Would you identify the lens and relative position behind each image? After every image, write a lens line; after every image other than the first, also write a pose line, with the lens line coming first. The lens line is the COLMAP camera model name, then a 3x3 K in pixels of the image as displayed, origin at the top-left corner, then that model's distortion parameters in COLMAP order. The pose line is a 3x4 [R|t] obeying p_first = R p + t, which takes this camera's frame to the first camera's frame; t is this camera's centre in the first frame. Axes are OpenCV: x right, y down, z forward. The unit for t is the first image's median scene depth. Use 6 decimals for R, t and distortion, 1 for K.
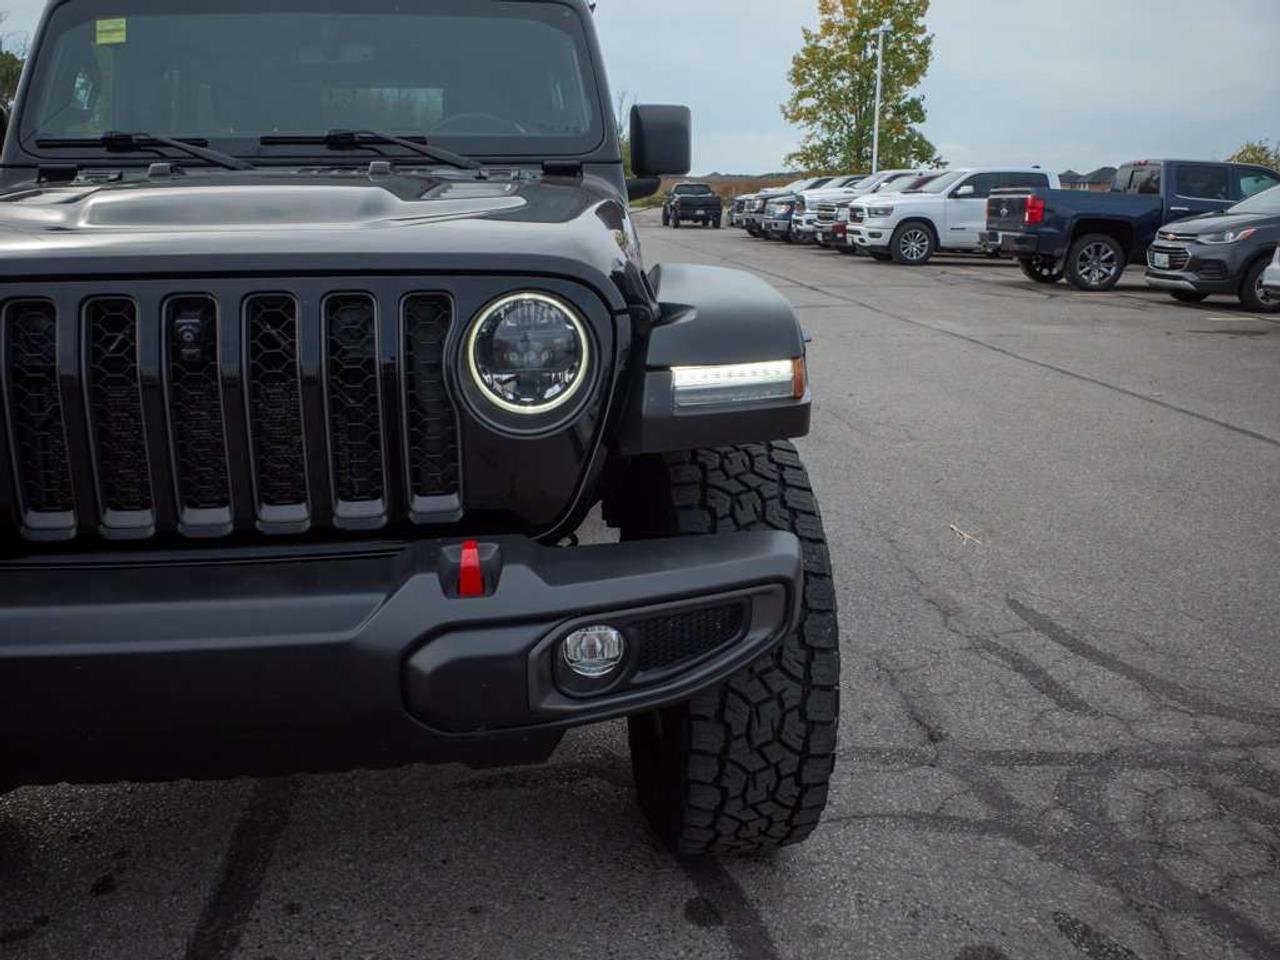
lens RADIAL K [[1116.1, 0, 637.3], [0, 1116.1, 520.0], [0, 0, 1]] dist [-0.054524, 0.049509]
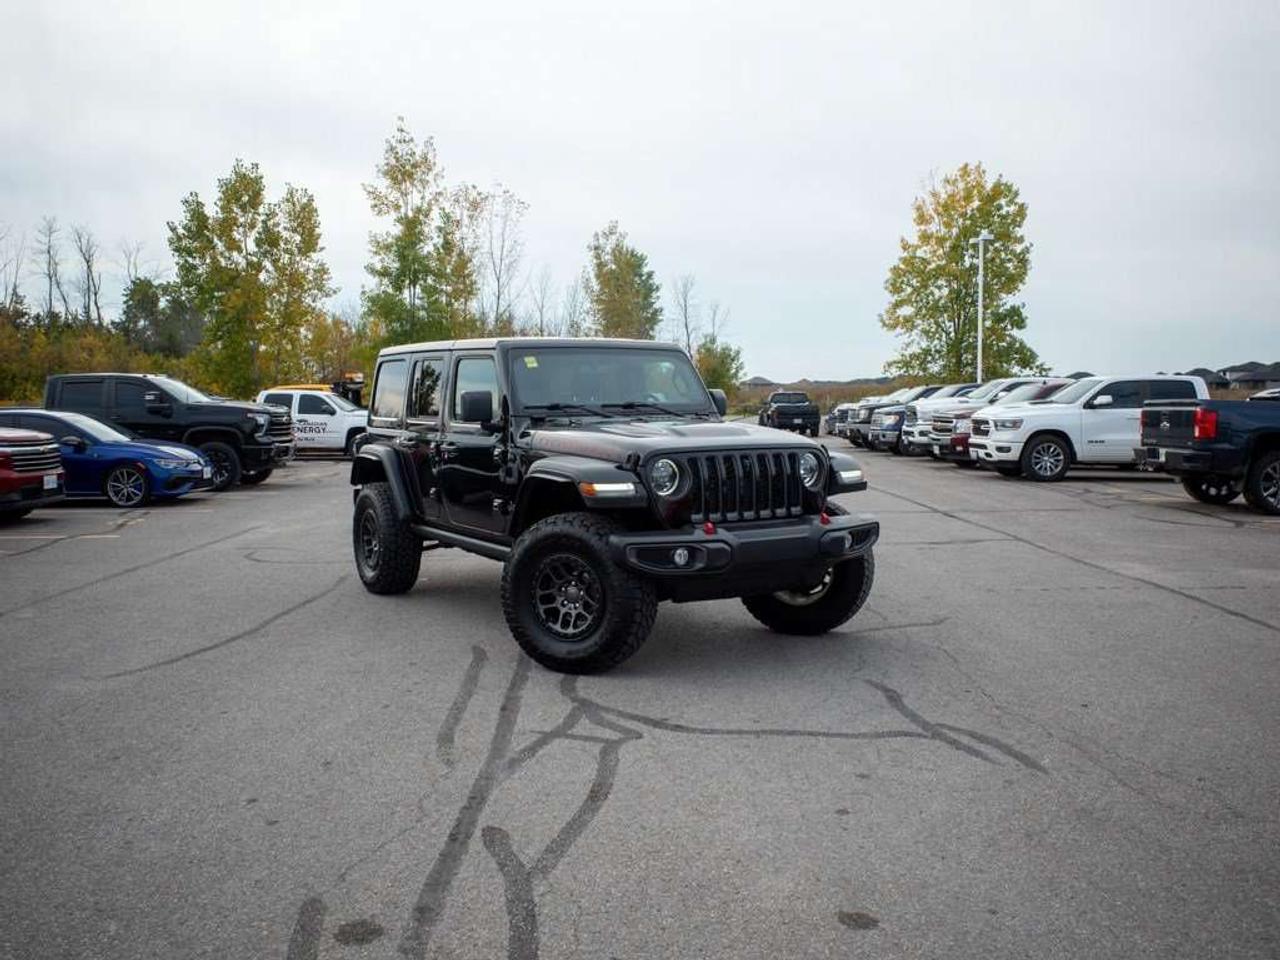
lens RADIAL K [[1116.1, 0, 637.3], [0, 1116.1, 520.0], [0, 0, 1]] dist [-0.054524, 0.049509]
pose [[0.996766, -0.001179, -0.080345, -0.009063], [-0.013093, 0.984146, -0.176874, -0.028914], [0.079279, 0.177354, 0.980949, 0.078837]]
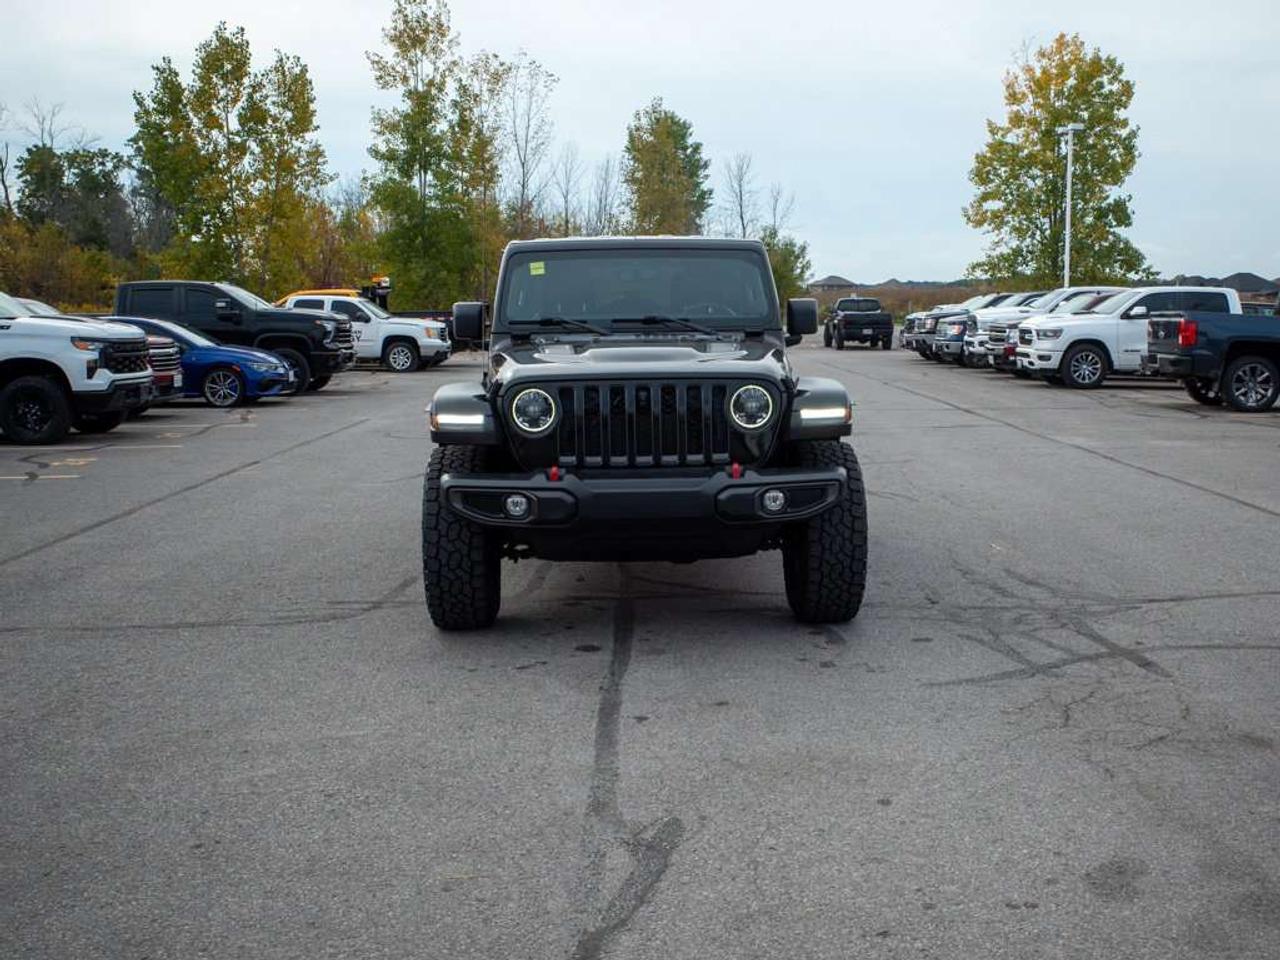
lens RADIAL K [[1463.4, 0, 746.8], [0, 1463.4, 566.2], [0, 0, 1]] dist [-0.047270, 0.026391]
pose [[0.999453, 0.000965, -0.033049, 0.001088], [-0.004536, 0.994123, -0.108163, 0.045944], [0.032751, 0.108254, 0.993584, -0.185988]]
